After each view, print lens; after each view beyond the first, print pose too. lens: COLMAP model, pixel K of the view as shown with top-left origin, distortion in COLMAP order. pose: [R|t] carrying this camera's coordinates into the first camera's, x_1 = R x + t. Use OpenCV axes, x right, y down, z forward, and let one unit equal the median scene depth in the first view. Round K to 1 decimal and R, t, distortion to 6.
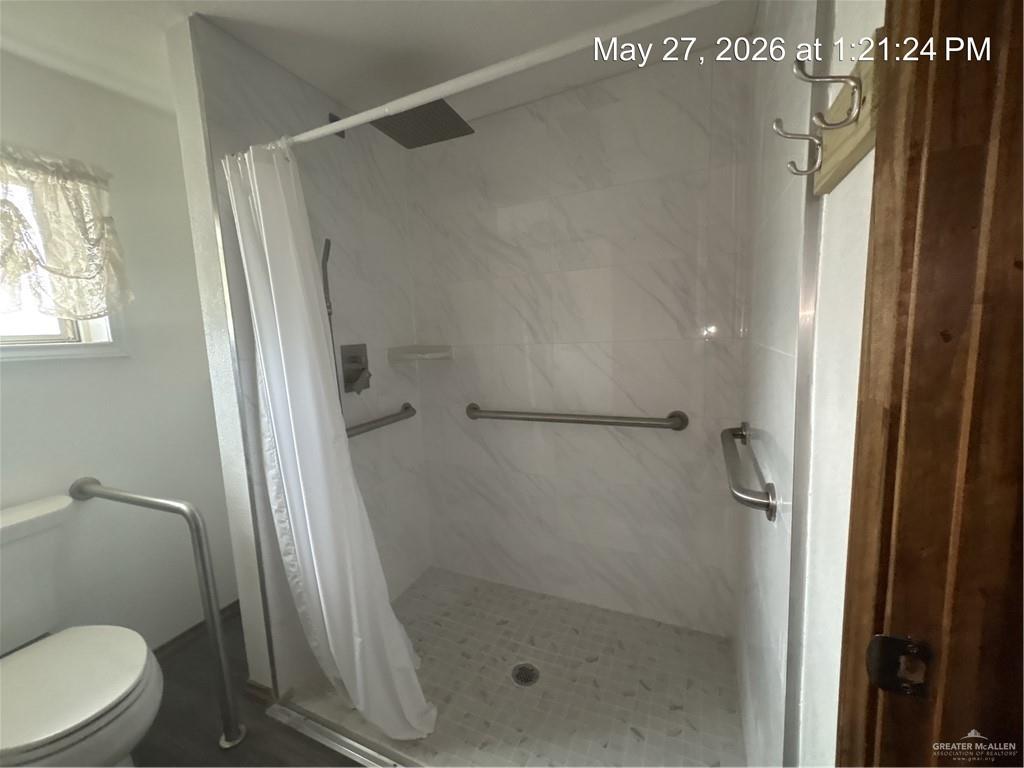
lens RADIAL K [[411.1, 0, 510.3], [0, 411.1, 385.4], [0, 0, 1]] dist [0.001256, -0.000141]
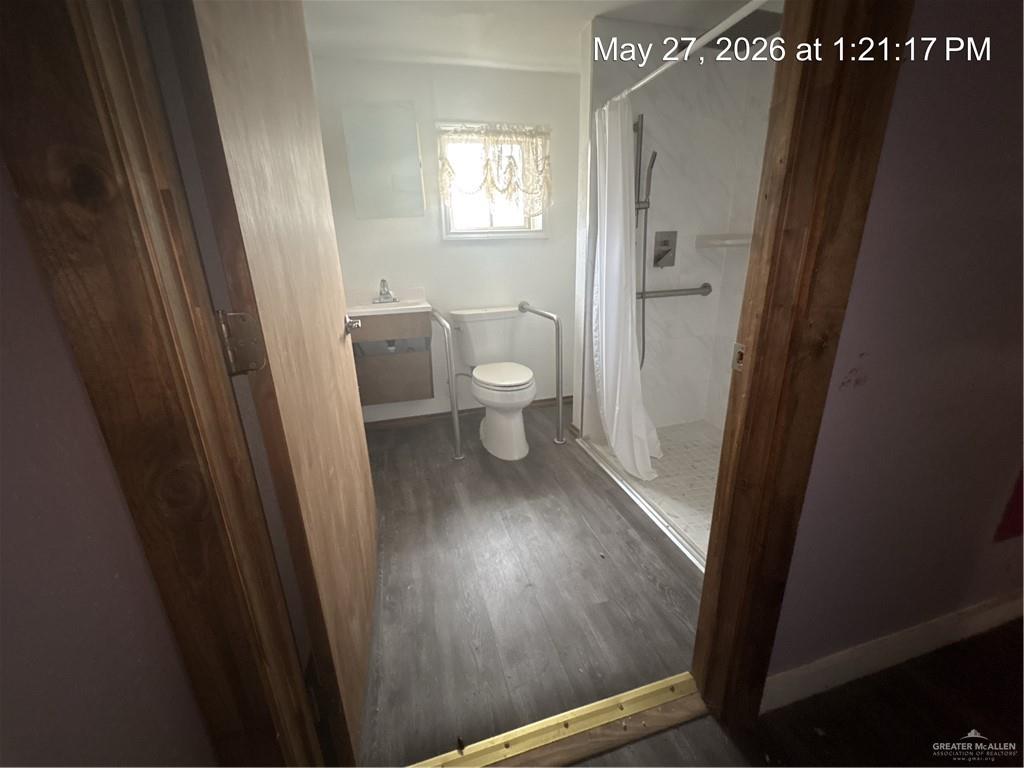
lens RADIAL K [[411.1, 0, 513.9], [0, 411.1, 380.6], [0, 0, 1]] dist [0.001256, -0.000141]
pose [[0.644369, 0.255193, -0.720878, 0.493079], [-0.097746, 0.962429, 0.253331, 0.099433], [0.758442, -0.092776, 0.645103, -0.377727]]
